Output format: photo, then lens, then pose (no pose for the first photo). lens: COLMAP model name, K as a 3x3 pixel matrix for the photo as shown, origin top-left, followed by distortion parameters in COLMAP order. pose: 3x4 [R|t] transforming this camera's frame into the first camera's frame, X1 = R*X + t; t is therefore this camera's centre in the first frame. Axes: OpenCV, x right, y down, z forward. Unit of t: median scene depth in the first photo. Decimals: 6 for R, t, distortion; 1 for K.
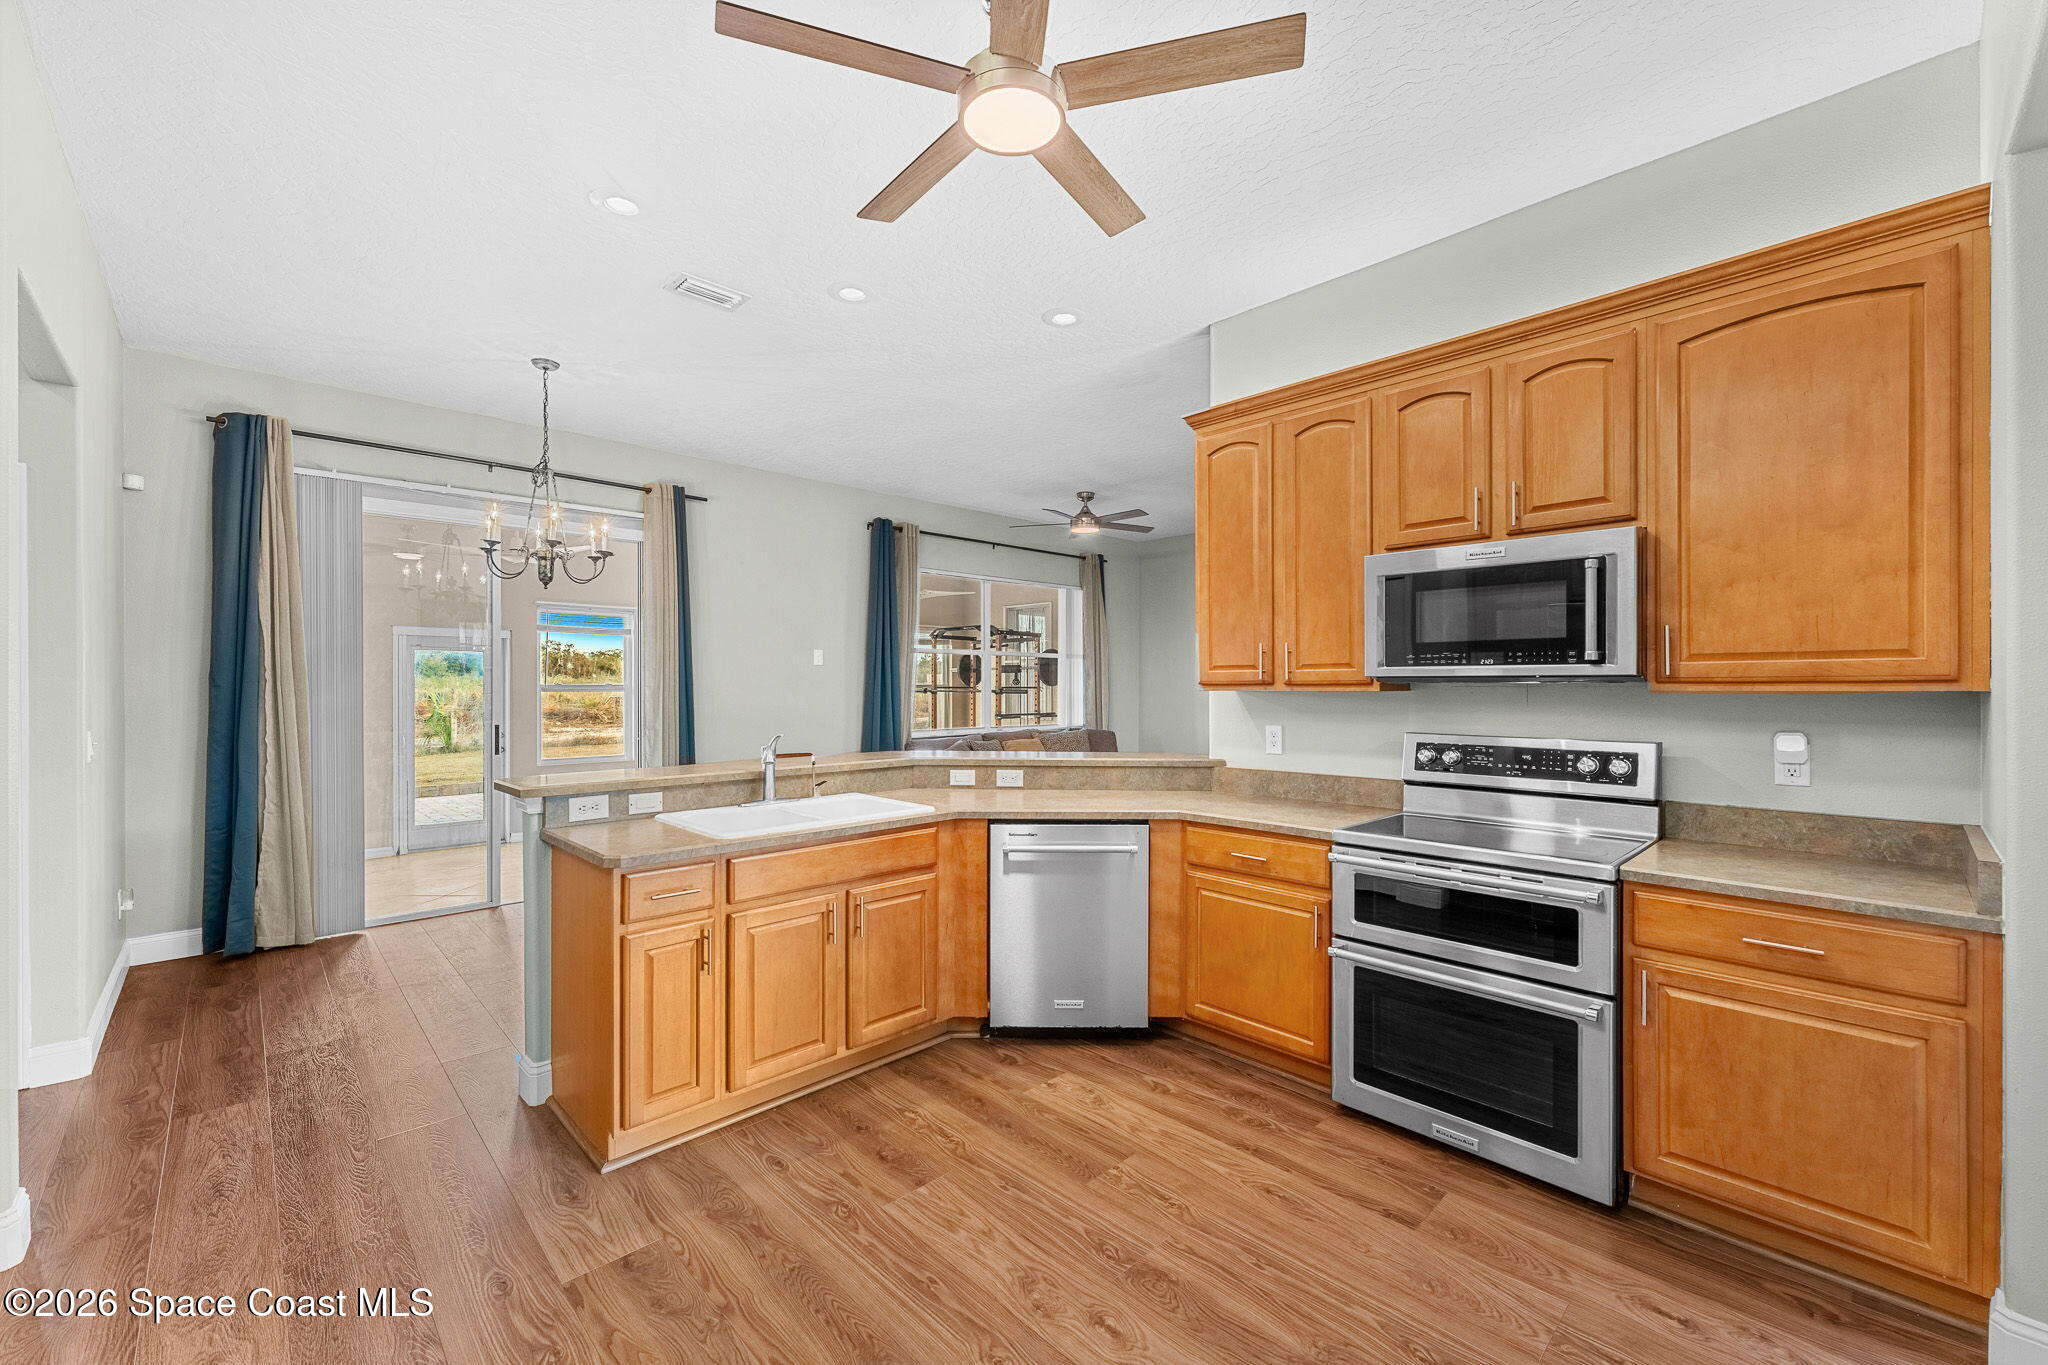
lens RADIAL K [[818.1, 0, 1028.0], [0, 818.1, 692.7], [0, 0, 1]] dist [-0.000735, -0.000105]
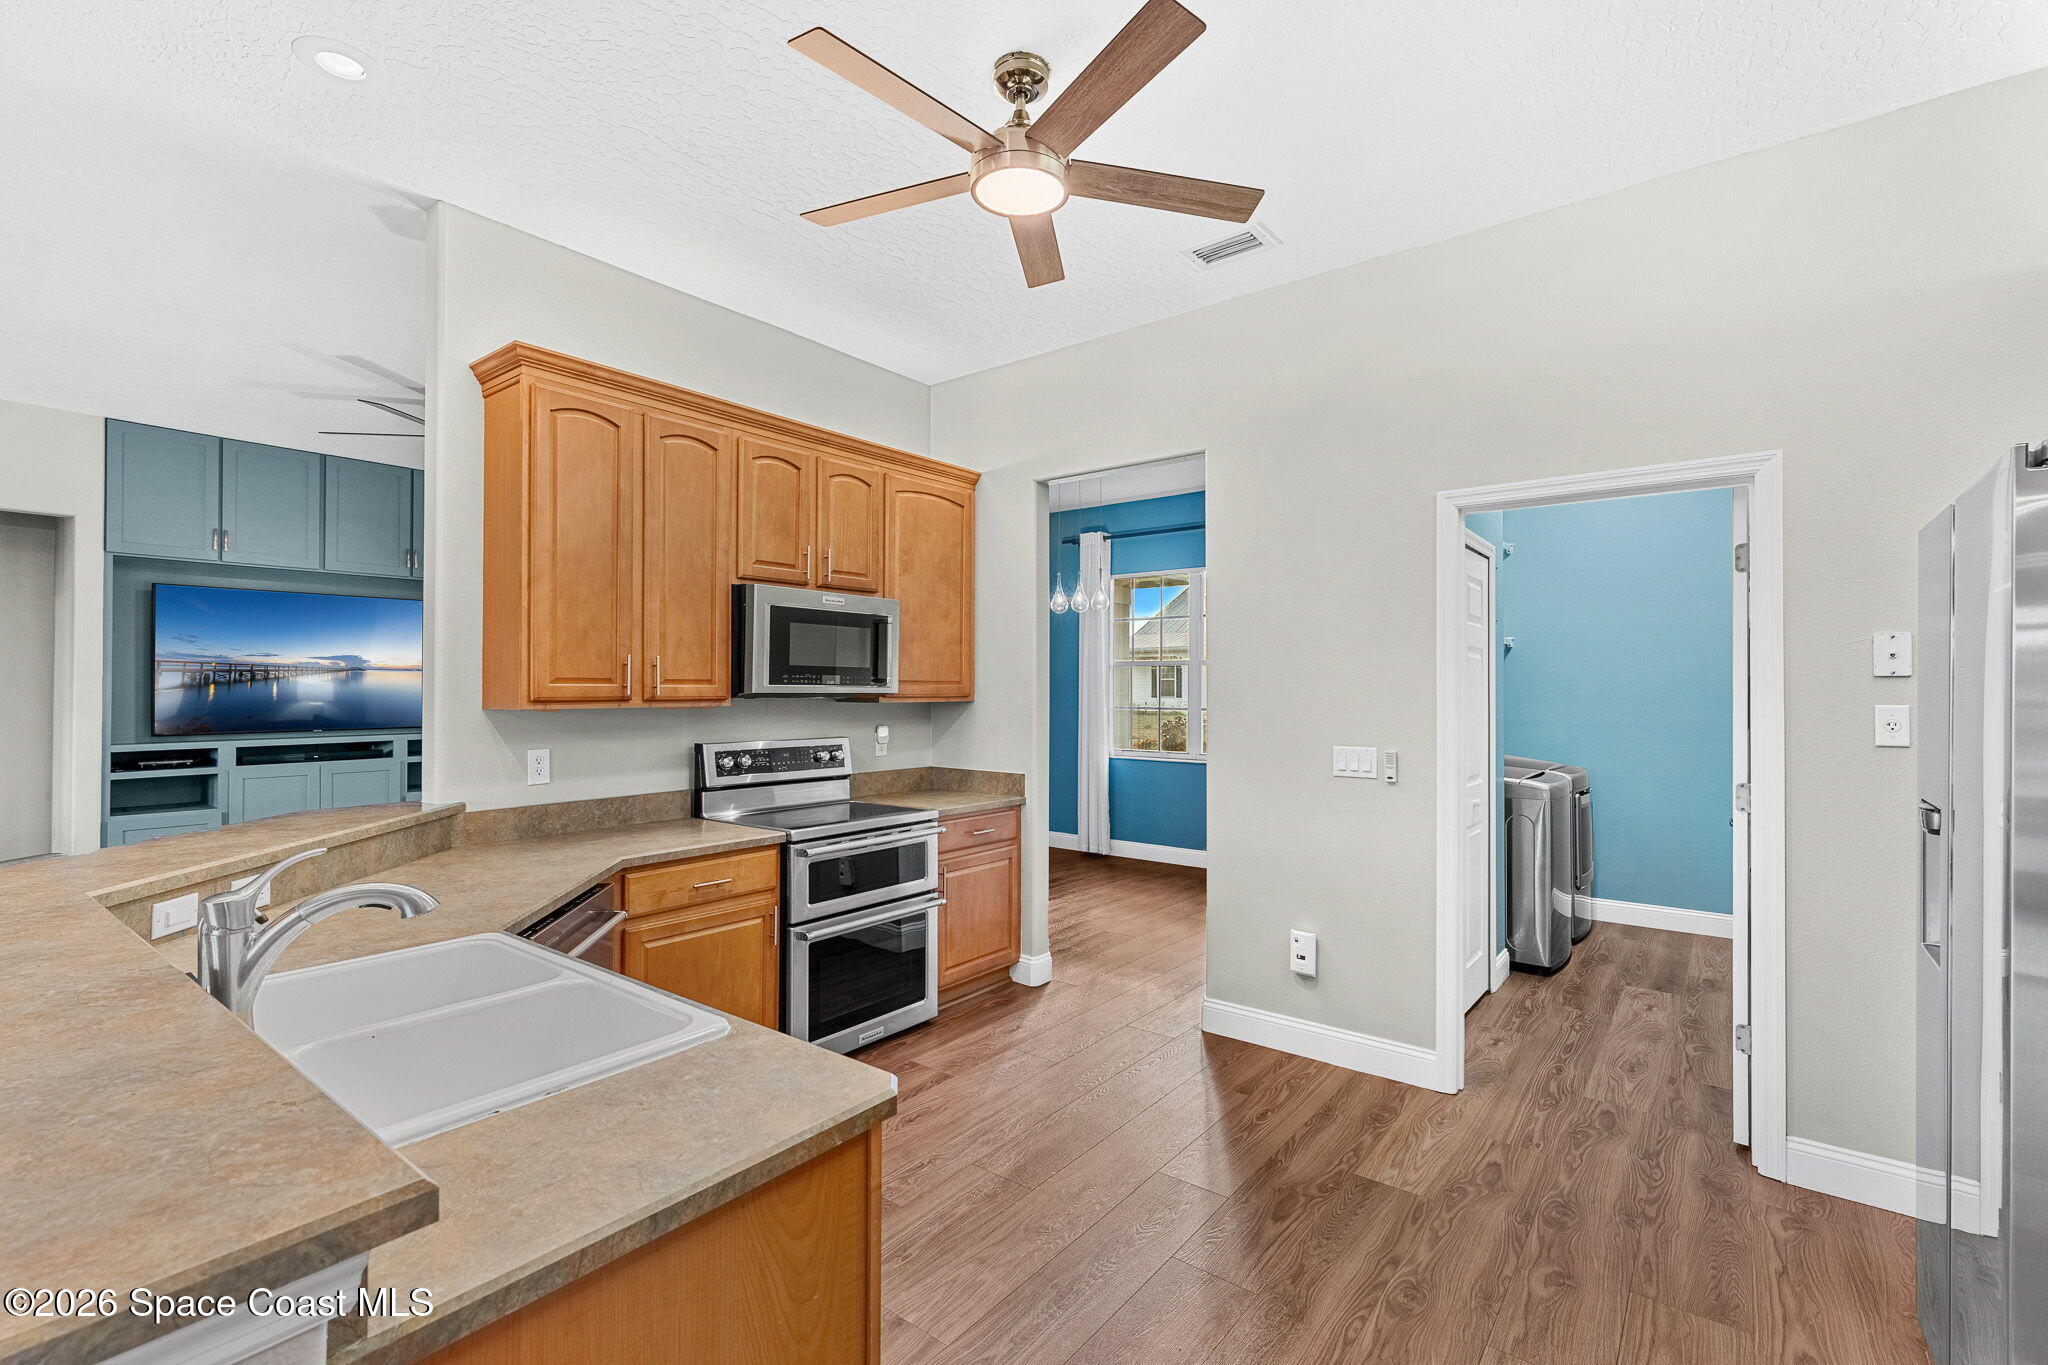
lens RADIAL K [[904.3, 0, 1024.0], [0, 904.3, 682.5], [0, 0, 1]] dist [-0.001937, -0.000234]
pose [[-0.133604, 0.006332, 0.991015, -0.824396], [0.005272, 0.999970, -0.005678, -0.024671], [-0.991021, 0.004466, -0.133633, 0.784568]]
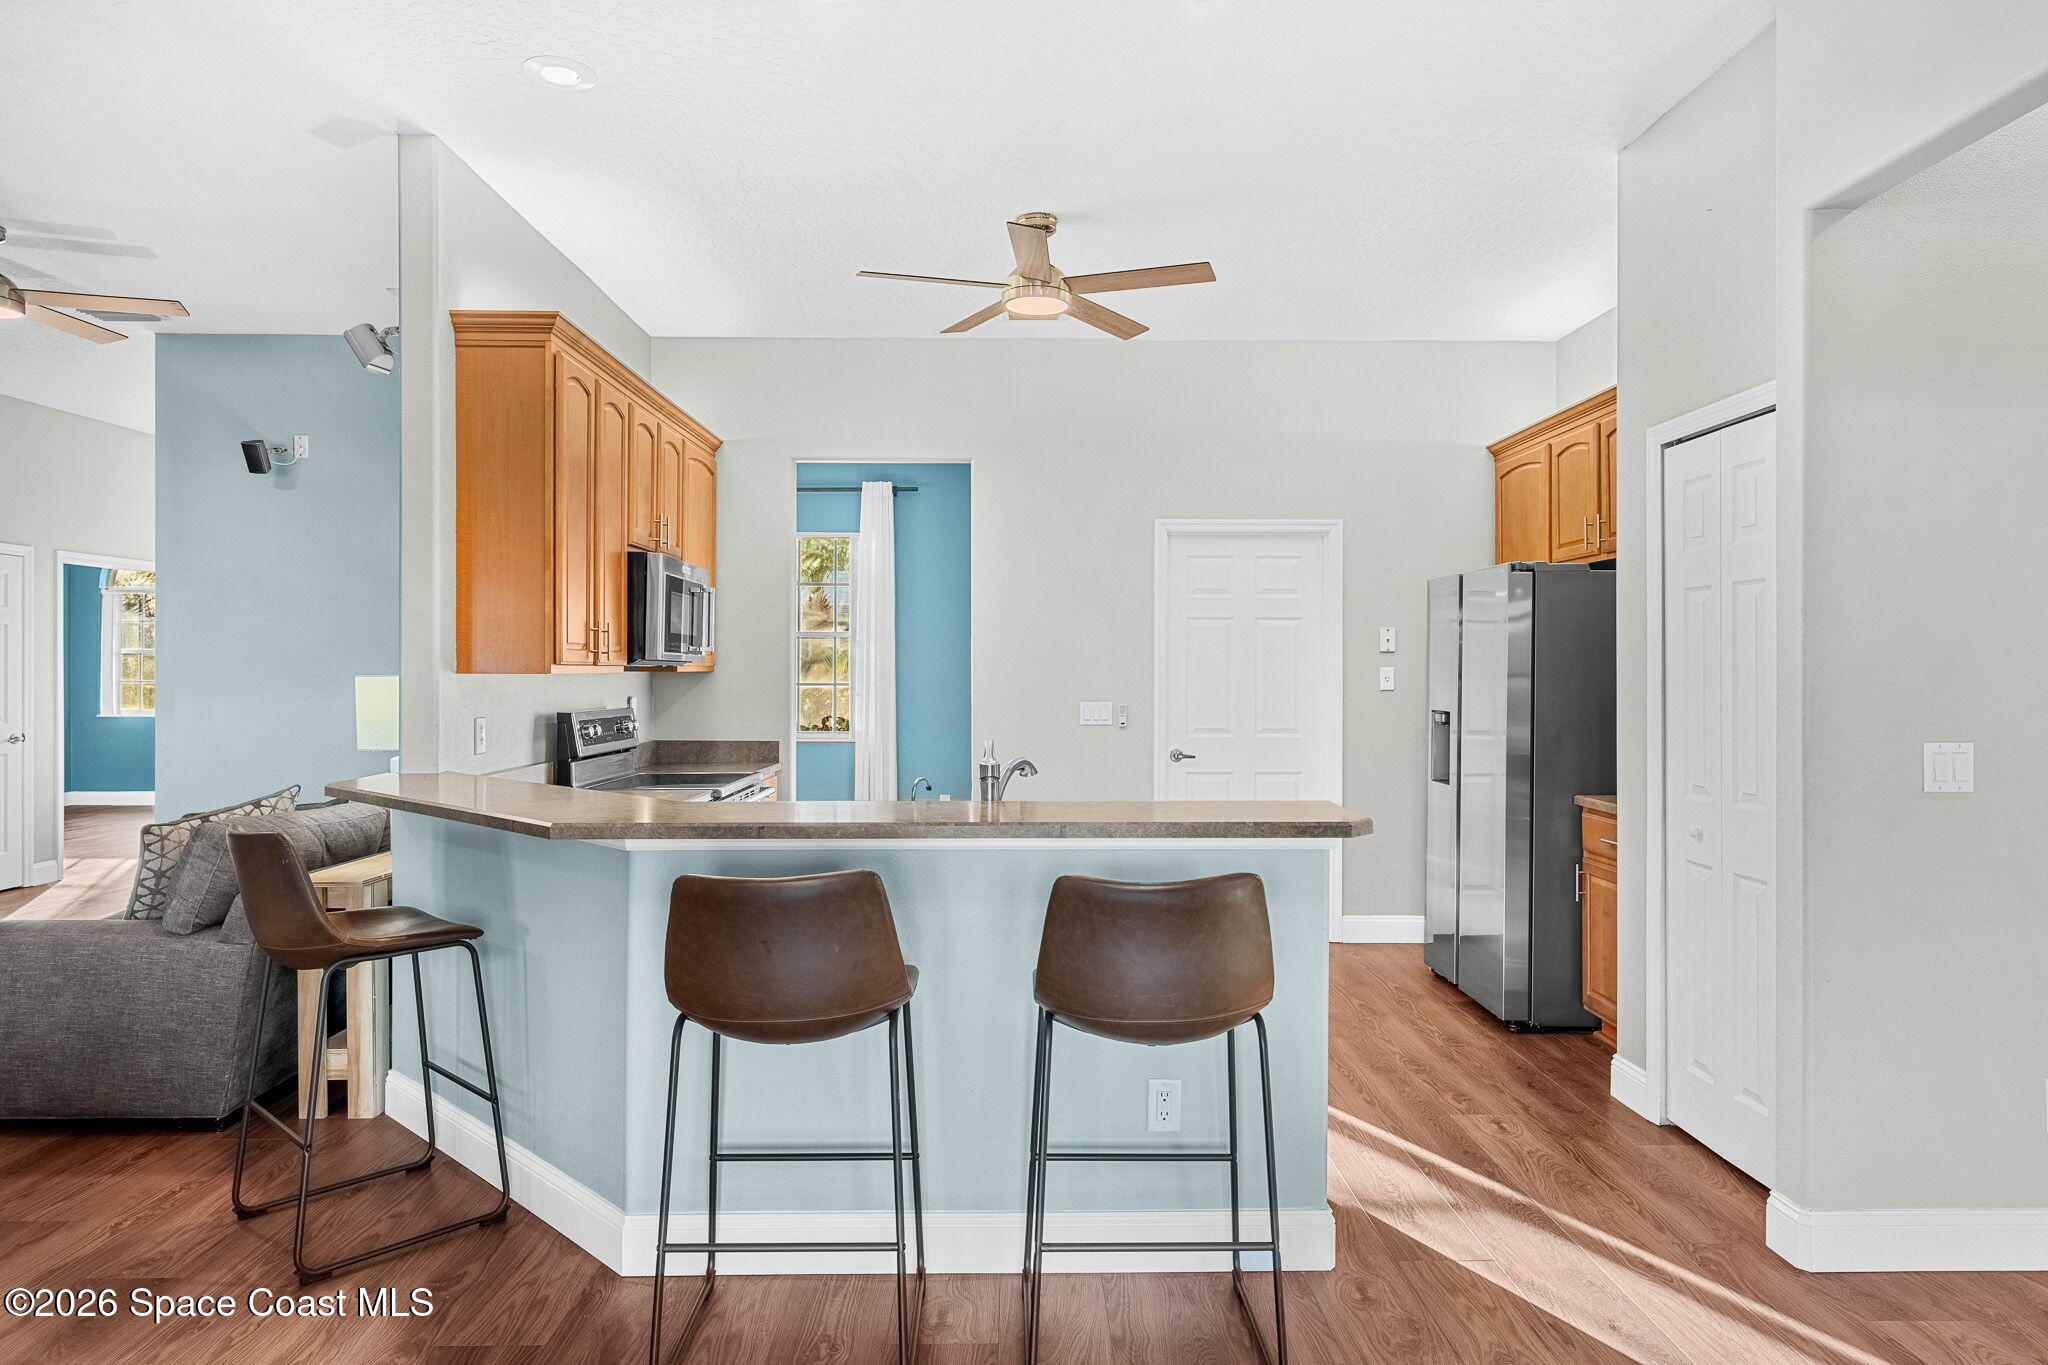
lens RADIAL K [[1220.0, 0, 1024.0], [0, 1220.0, 682.5], [0, 0, 1]] dist [0.001189, 0.000973]
pose [[-0.722009, -0.005354, 0.691863, -1.096067], [0.004598, 0.999911, 0.012536, -0.006959], [-0.691868, 0.012232, -0.721920, 1.831438]]
